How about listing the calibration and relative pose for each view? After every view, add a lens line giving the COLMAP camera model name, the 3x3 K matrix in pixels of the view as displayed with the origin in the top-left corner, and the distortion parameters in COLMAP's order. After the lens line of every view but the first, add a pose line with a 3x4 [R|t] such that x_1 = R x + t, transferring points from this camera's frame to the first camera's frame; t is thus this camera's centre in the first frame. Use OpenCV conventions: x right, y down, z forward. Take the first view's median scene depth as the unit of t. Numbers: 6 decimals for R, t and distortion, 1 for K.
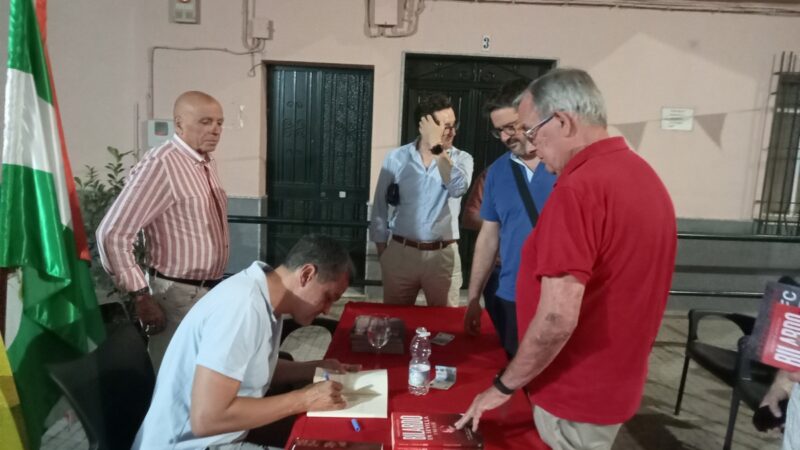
lens RADIAL K [[588.1, 0, 400.0], [0, 588.1, 225.0], [0, 0, 1]] dist [0.032118, -0.062531]
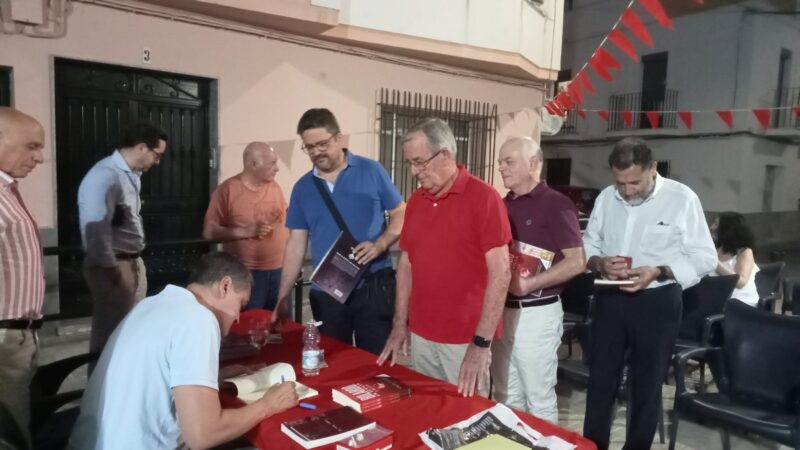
lens RADIAL K [[588.1, 0, 400.0], [0, 588.1, 225.0], [0, 0, 1]] dist [0.032118, -0.062531]
pose [[0.740925, -0.078004, 0.667042, -0.226478], [0.088804, 0.995890, 0.017820, -0.006446], [-0.665690, 0.046033, 0.744807, -0.004034]]
